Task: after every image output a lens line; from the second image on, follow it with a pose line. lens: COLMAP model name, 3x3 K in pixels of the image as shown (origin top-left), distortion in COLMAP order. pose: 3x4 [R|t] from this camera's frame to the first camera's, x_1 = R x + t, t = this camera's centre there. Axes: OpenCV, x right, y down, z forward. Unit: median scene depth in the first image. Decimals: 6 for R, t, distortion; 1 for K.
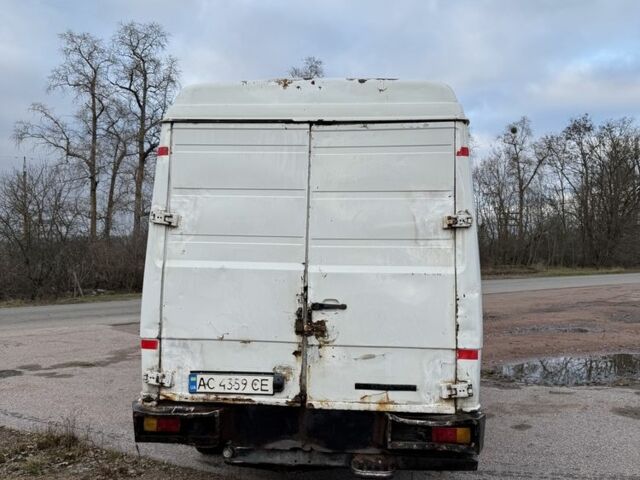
lens RADIAL K [[595.4, 0, 316.1], [0, 595.4, 236.8], [0, 0, 1]] dist [0.055551, 0.000000]
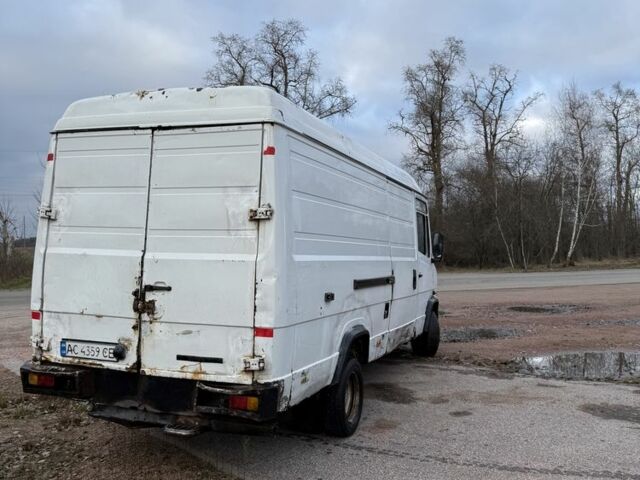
lens RADIAL K [[595.4, 0, 326.6], [0, 595.4, 237.2], [0, 0, 1]] dist [0.055551, 0.000000]
pose [[0.966796, 0.001215, -0.255546, 0.624275], [0.005085, 0.999699, 0.023992, -0.007876], [0.255499, -0.024495, 0.966499, -0.039585]]
